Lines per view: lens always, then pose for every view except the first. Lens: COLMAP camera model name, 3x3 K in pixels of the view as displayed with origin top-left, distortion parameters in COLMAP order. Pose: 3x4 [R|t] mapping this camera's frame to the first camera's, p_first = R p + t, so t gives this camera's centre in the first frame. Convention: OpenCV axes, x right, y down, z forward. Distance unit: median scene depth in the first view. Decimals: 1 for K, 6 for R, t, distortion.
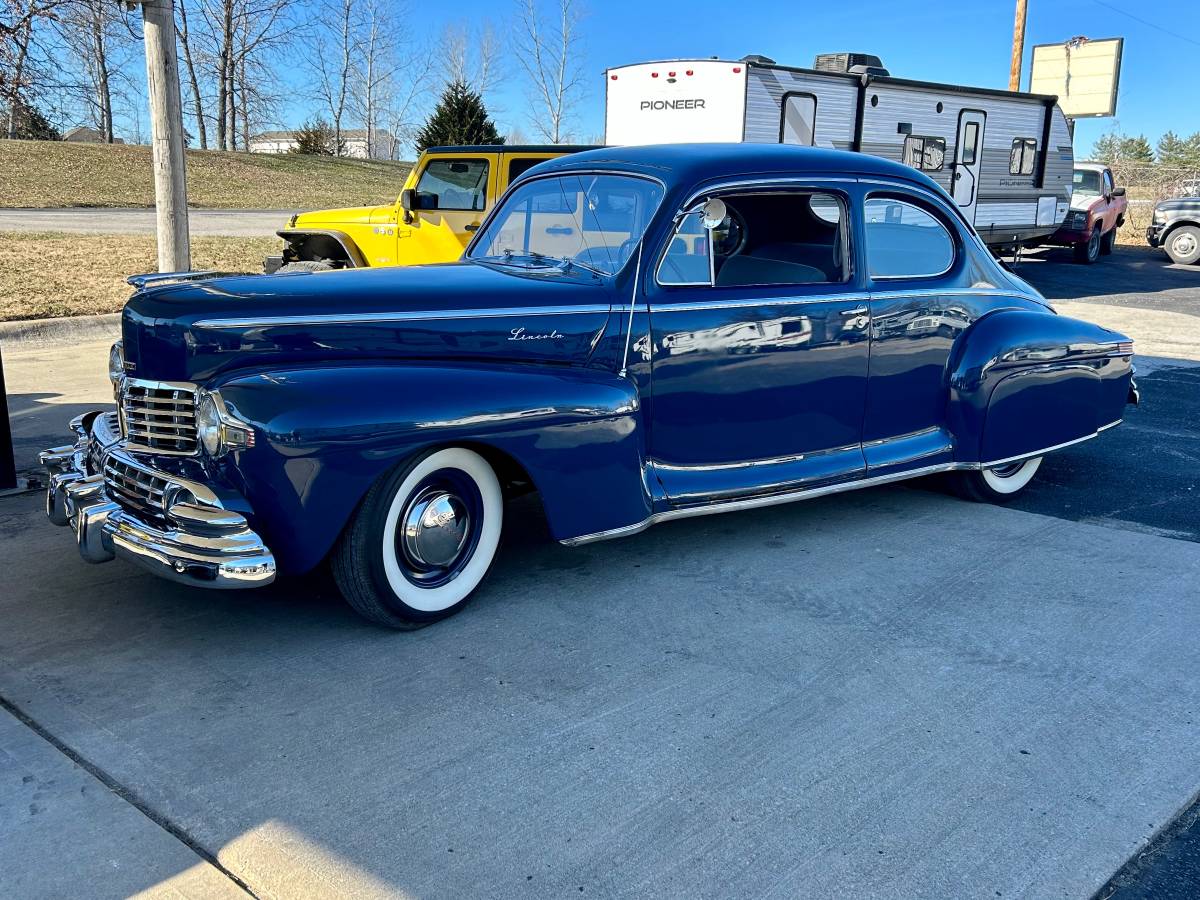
lens RADIAL K [[1105.3, 0, 600.0], [0, 1105.3, 450.0], [0, 0, 1]] dist [0.008556, -0.008738]
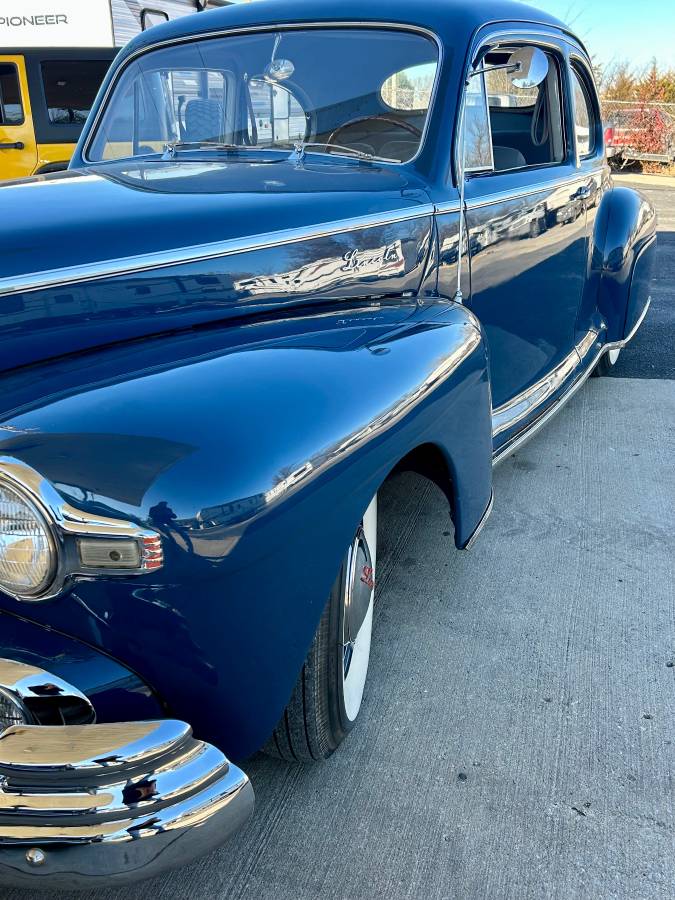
lens RADIAL K [[829.0, 0, 337.5], [0, 829.0, 450.0], [0, 0, 1]] dist [0.008556, -0.008738]
pose [[0.880863, -0.205828, 0.426280, -0.241702], [0.141968, 0.973936, 0.176900, -0.063400], [-0.451580, -0.095307, 0.887126, 0.424971]]
